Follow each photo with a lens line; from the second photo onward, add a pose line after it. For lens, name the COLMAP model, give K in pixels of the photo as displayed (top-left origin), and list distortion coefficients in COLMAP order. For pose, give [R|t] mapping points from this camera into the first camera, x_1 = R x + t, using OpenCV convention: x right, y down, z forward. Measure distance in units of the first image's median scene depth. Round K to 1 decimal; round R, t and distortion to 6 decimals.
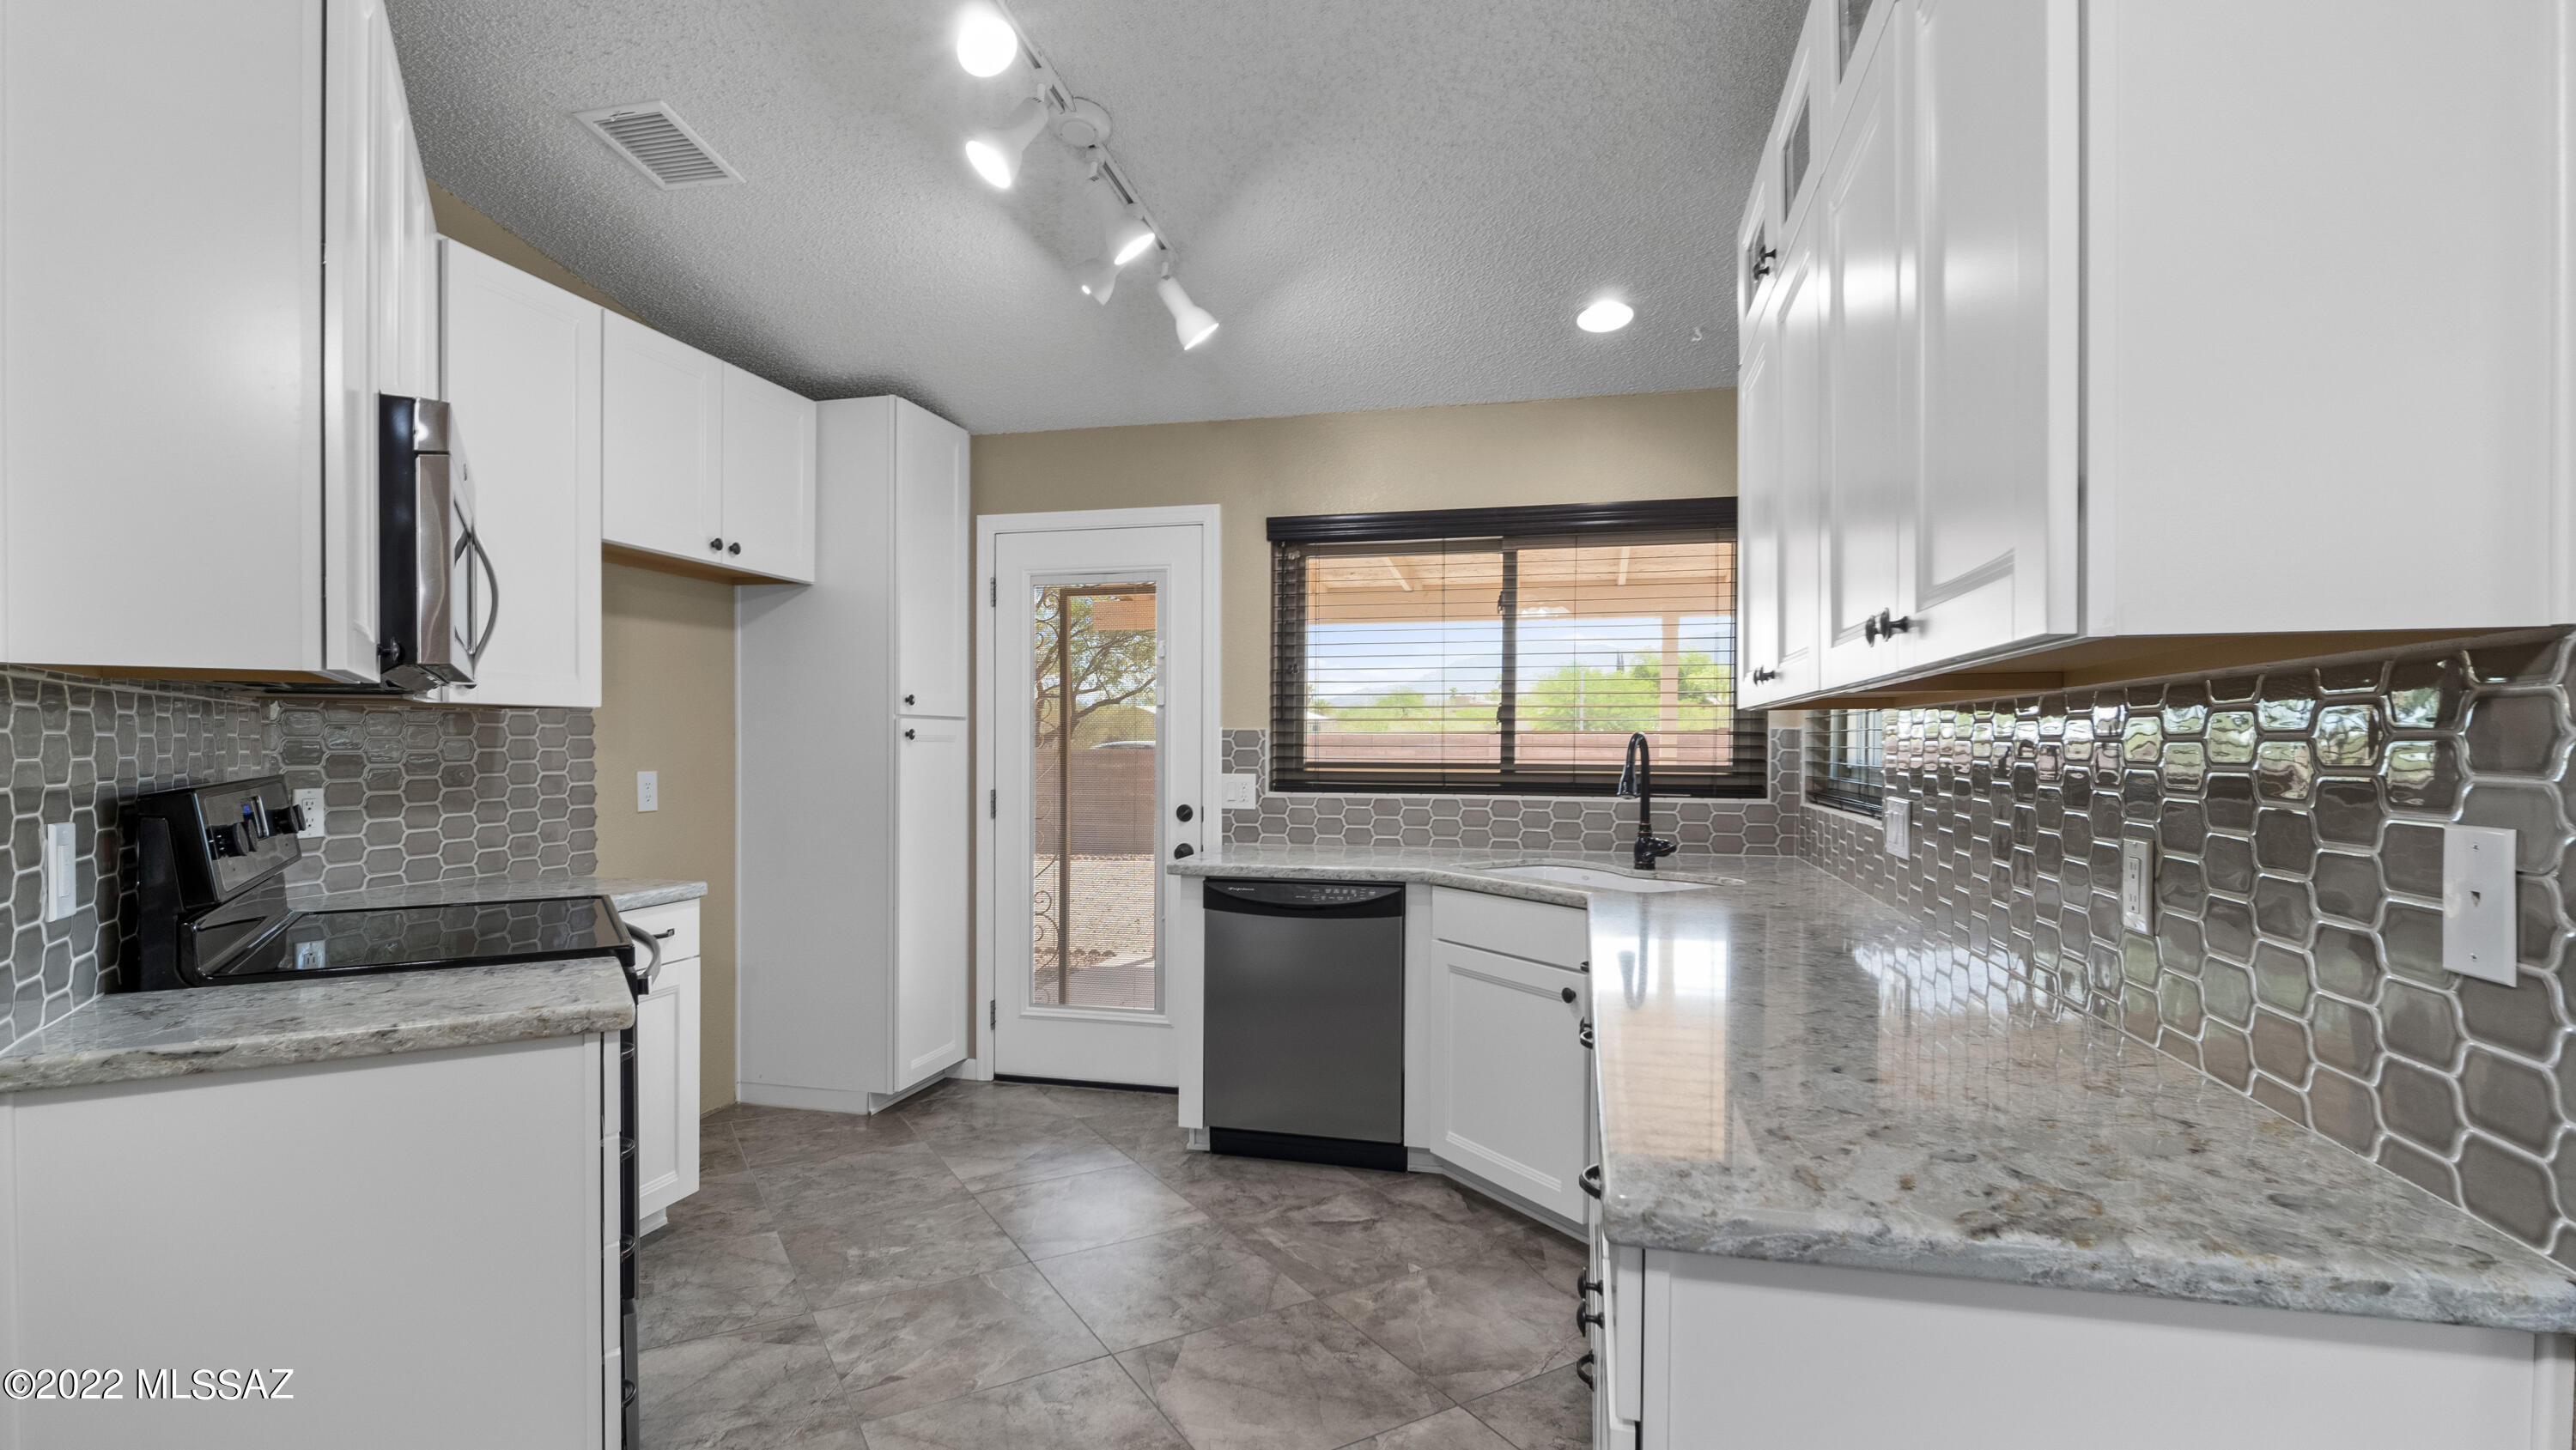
lens RADIAL K [[1202.5, 0, 1277.1], [0, 1202.5, 757.5], [0, 0, 1]] dist [0.007395, -0.007822]
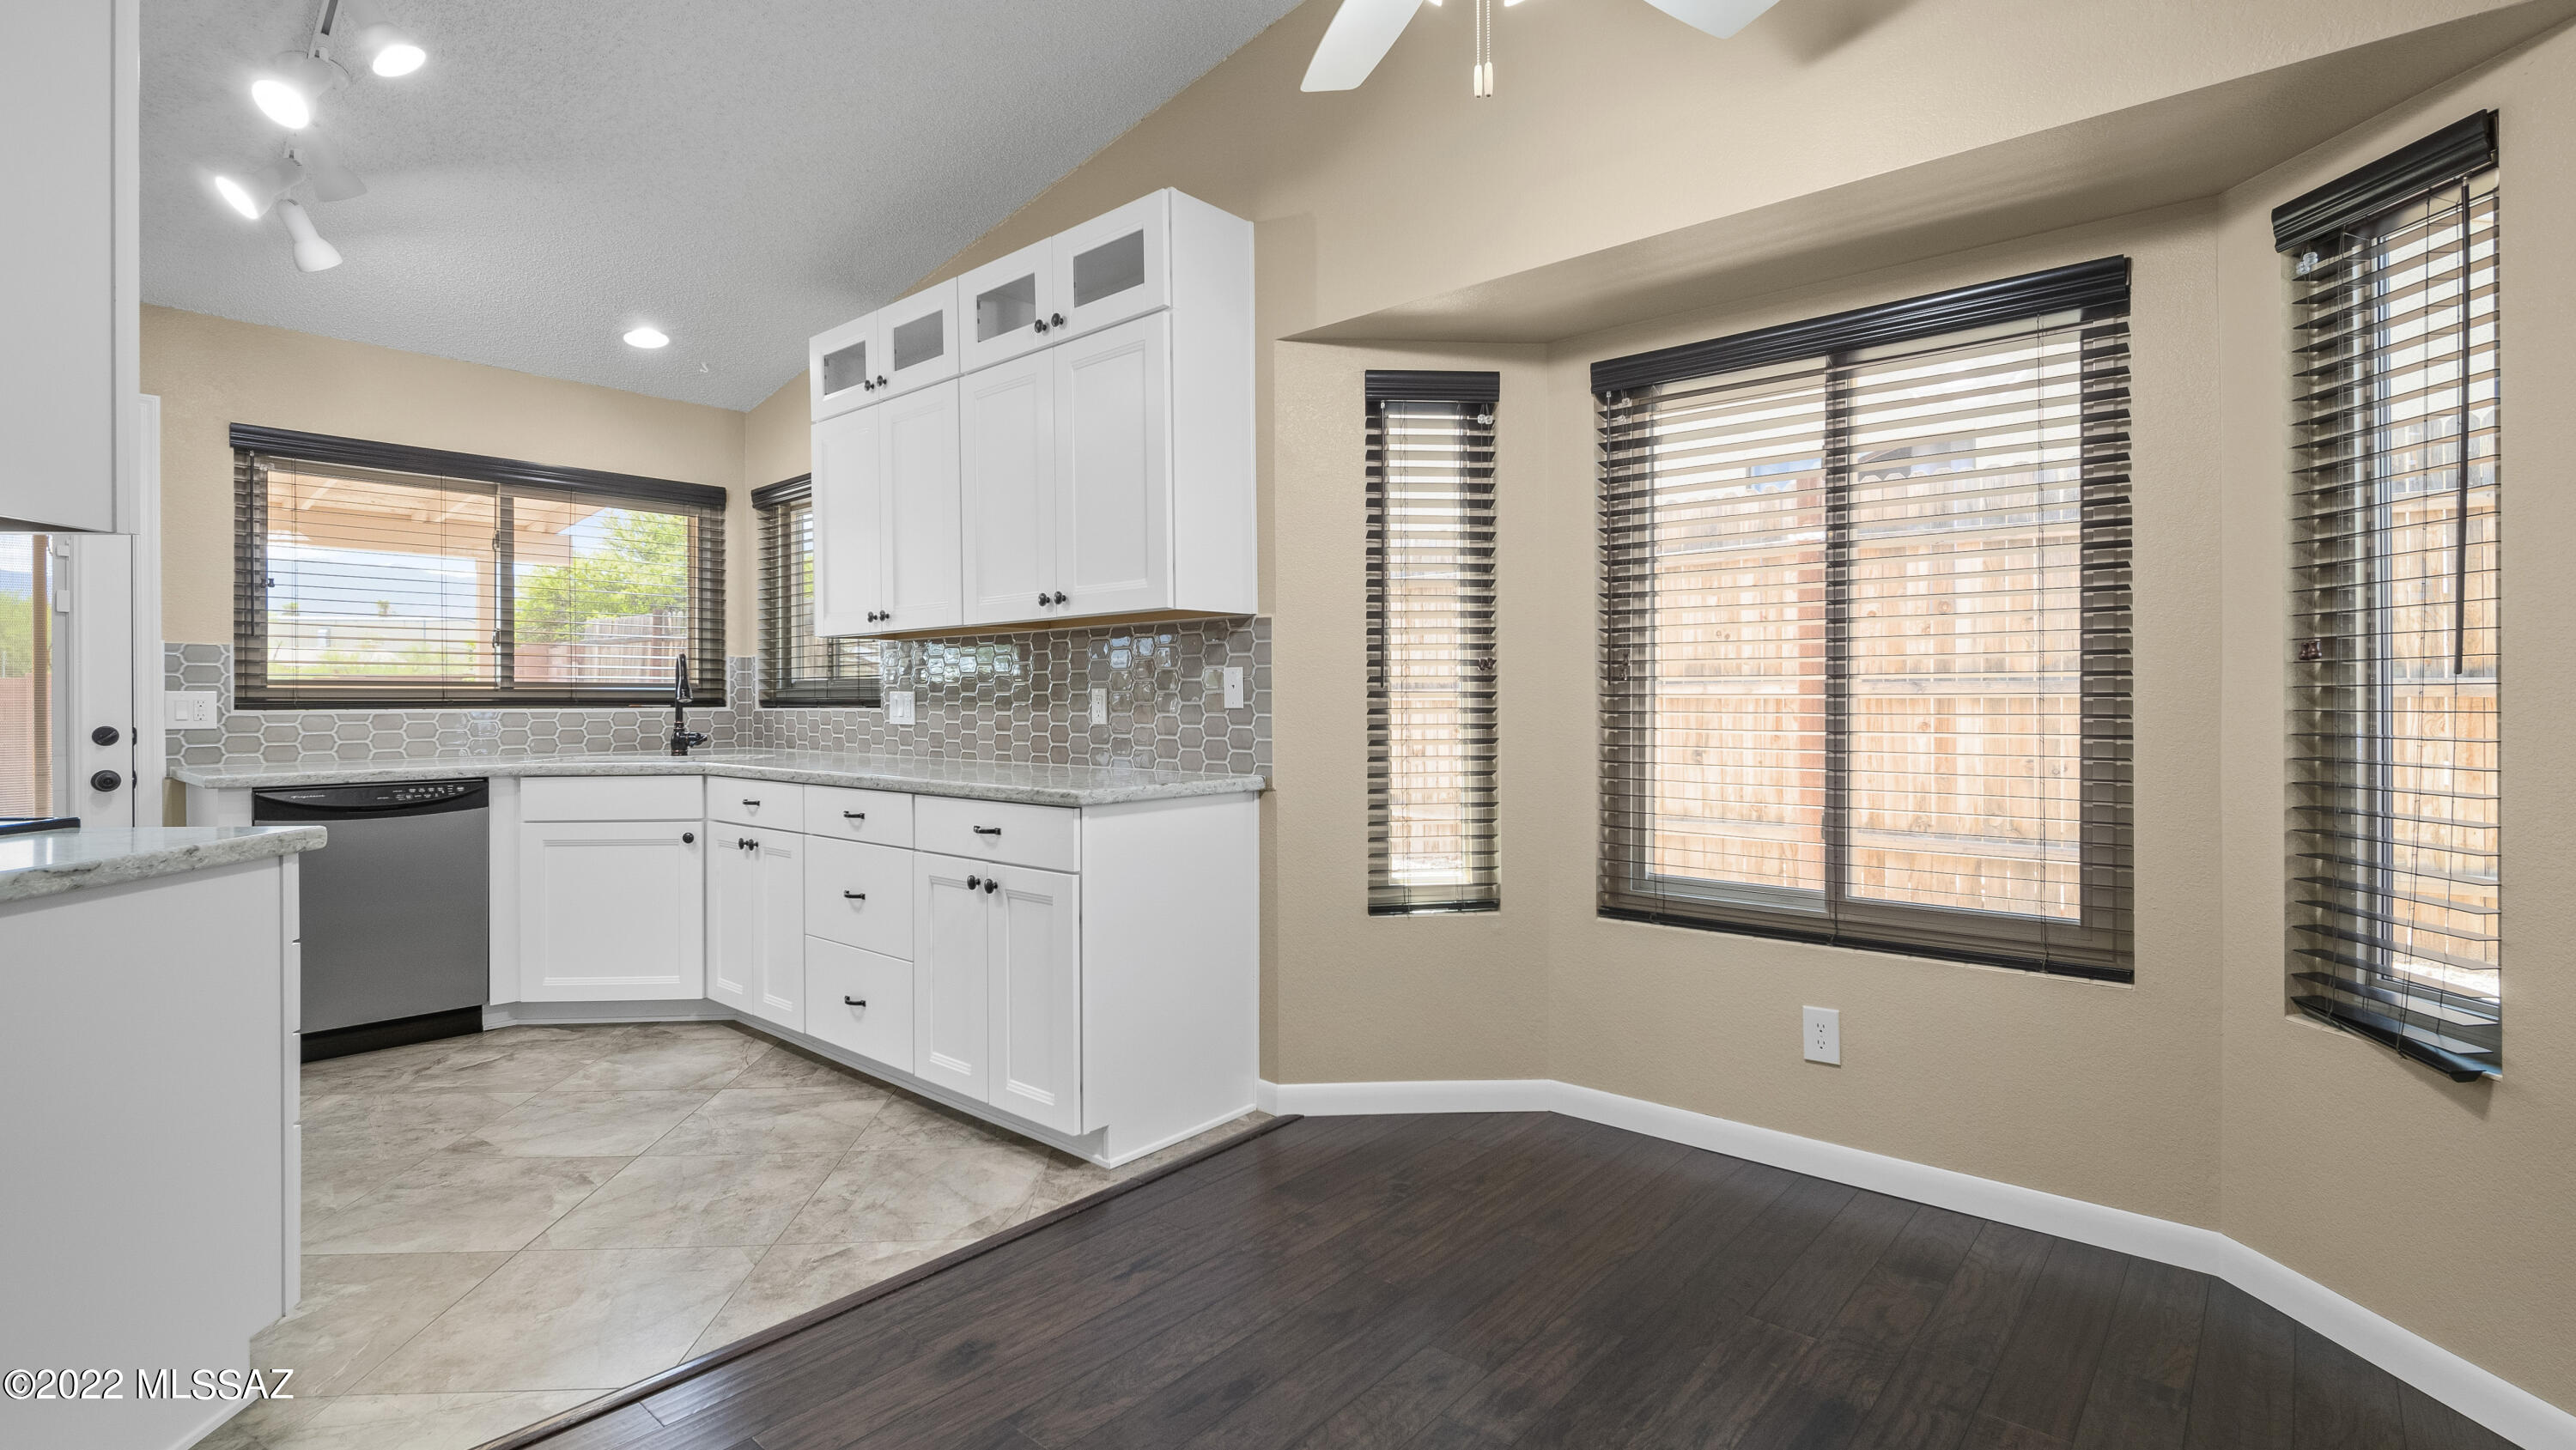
lens RADIAL K [[1202.5, 0, 1268.6], [0, 1202.5, 703.1], [0, 0, 1]] dist [0.007395, -0.007822]
pose [[0.462637, -0.005181, 0.886533, -0.507245], [0.015813, 0.999872, -0.002408, 0.041202], [-0.886407, 0.015133, 0.462660, -0.180679]]
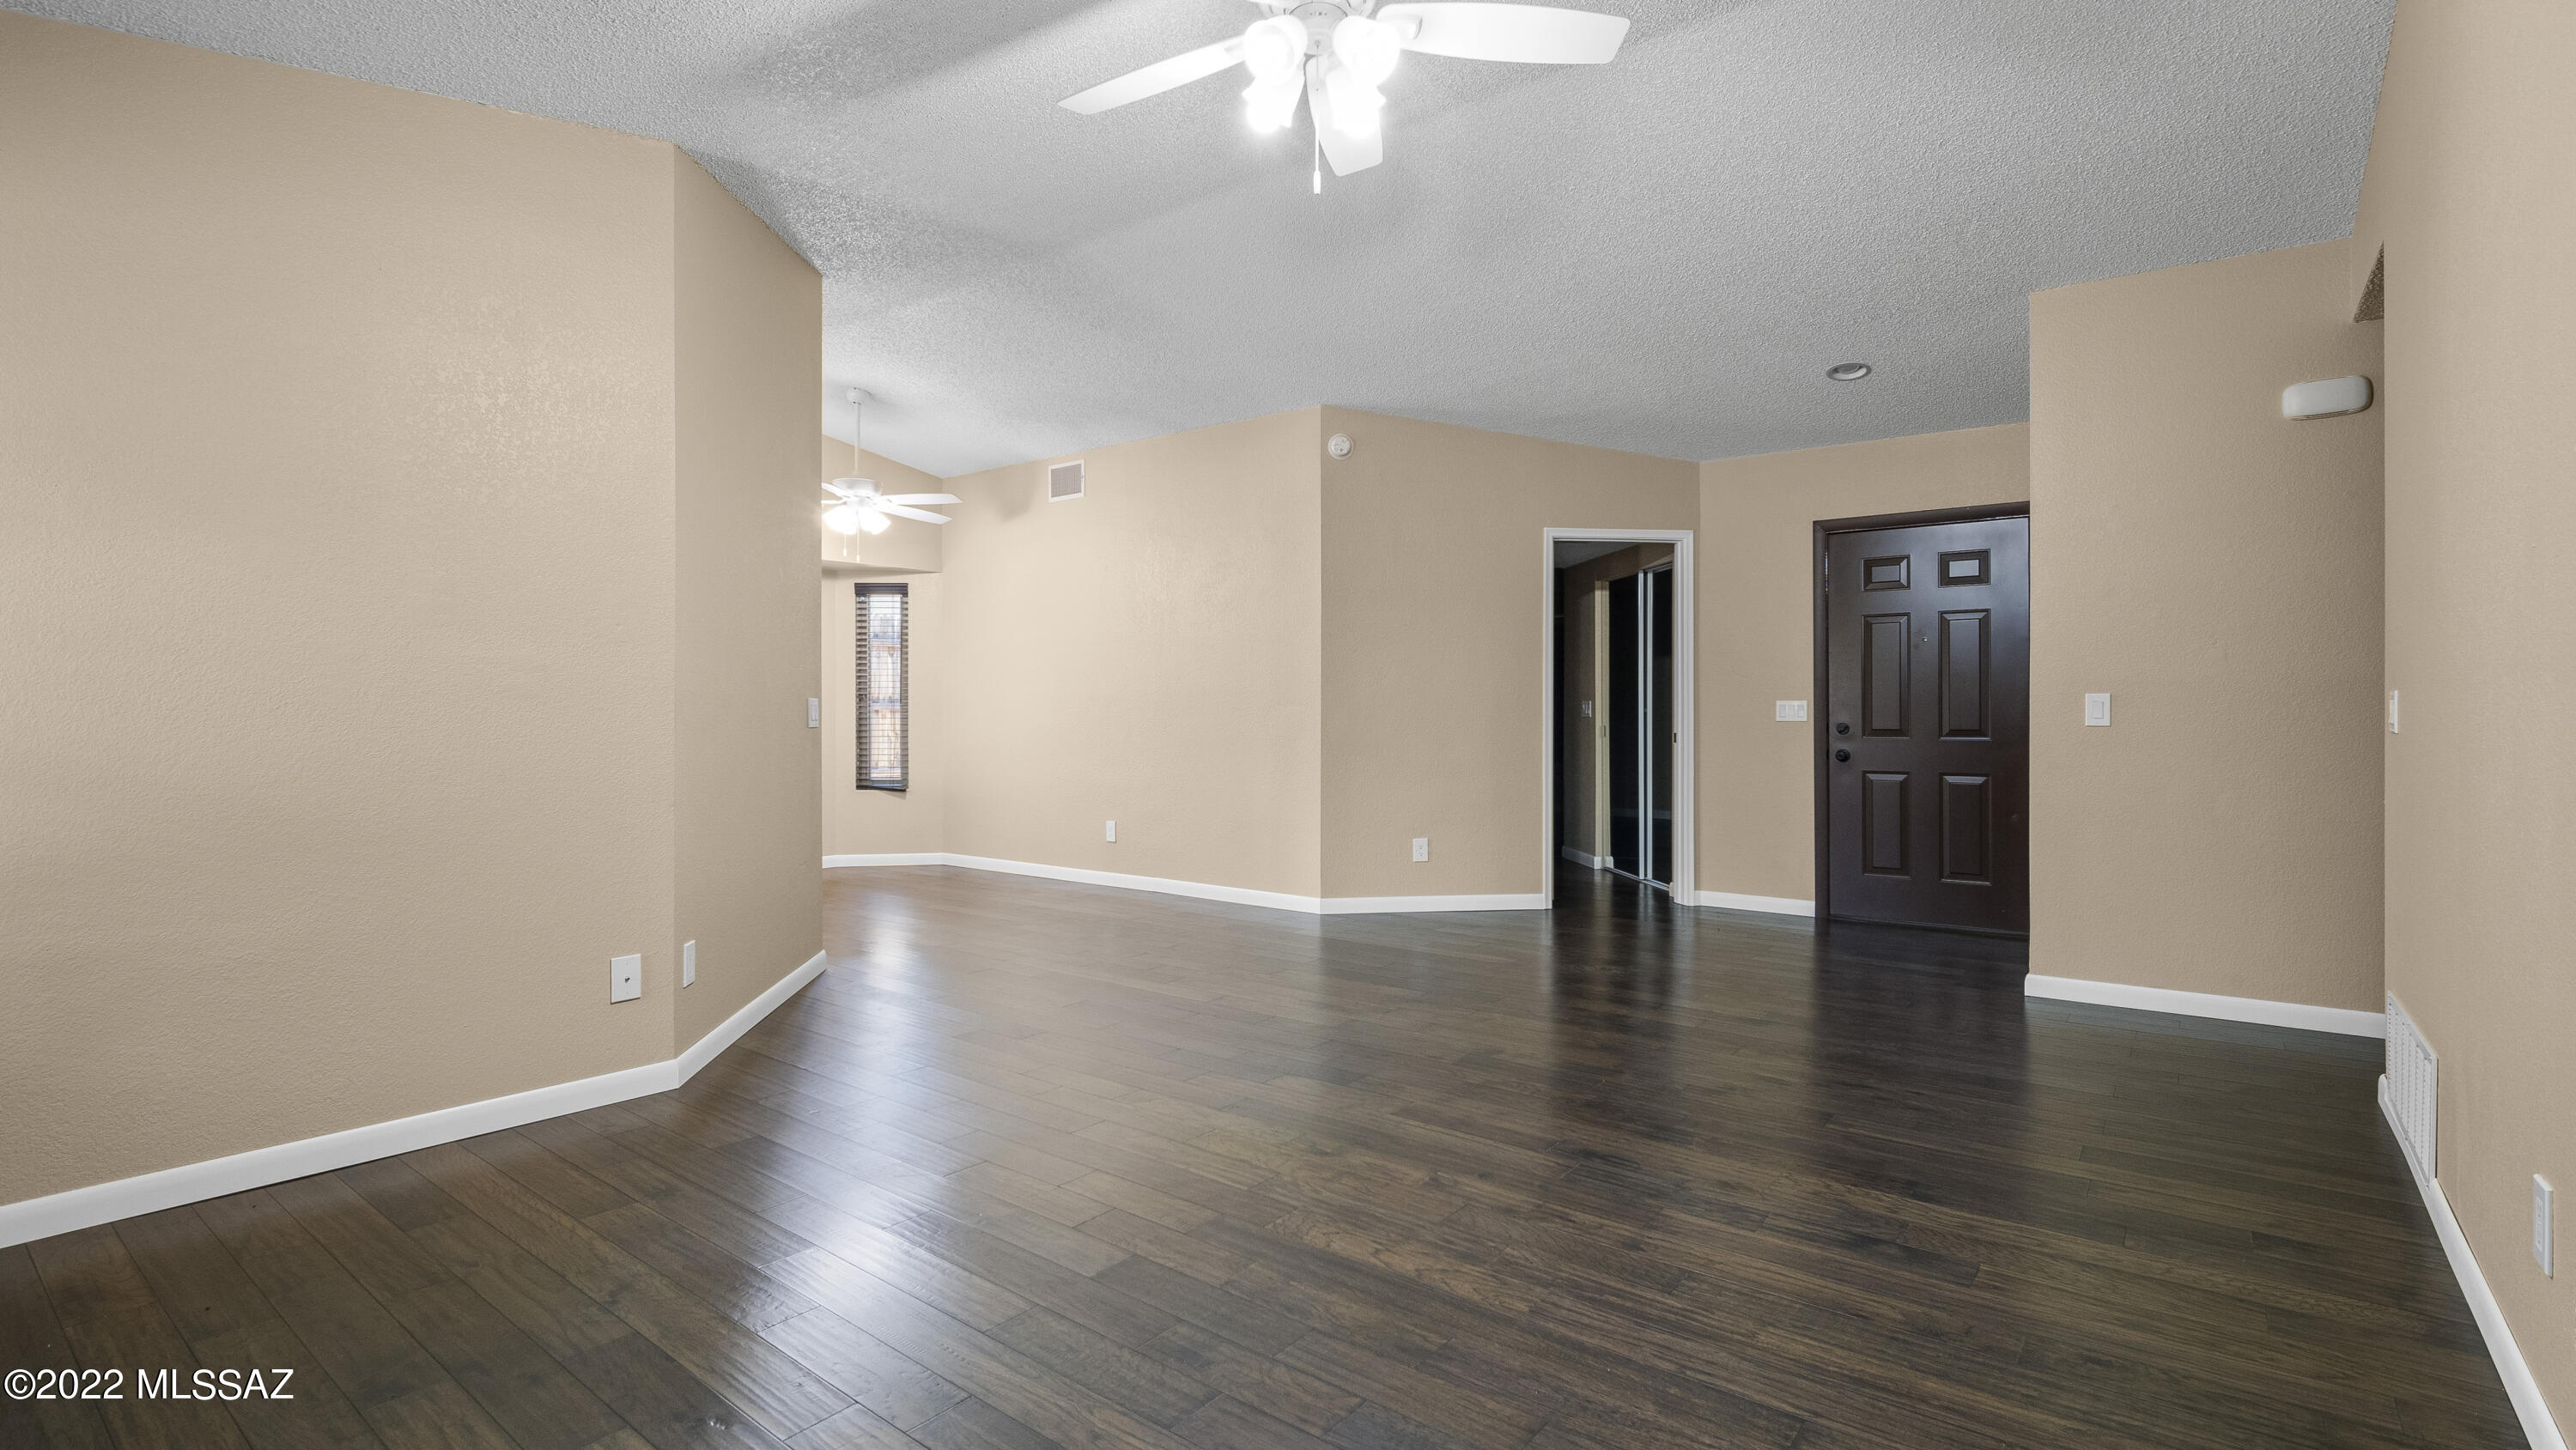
lens RADIAL K [[1202.5, 0, 1269.7], [0, 1202.5, 720.5], [0, 0, 1]] dist [0.007395, -0.007822]
pose [[-0.915638, -0.005896, 0.401961, -1.359299], [0.003396, 0.999743, 0.022399, 0.019850], [-0.401990, 0.021875, -0.915383, 1.353369]]
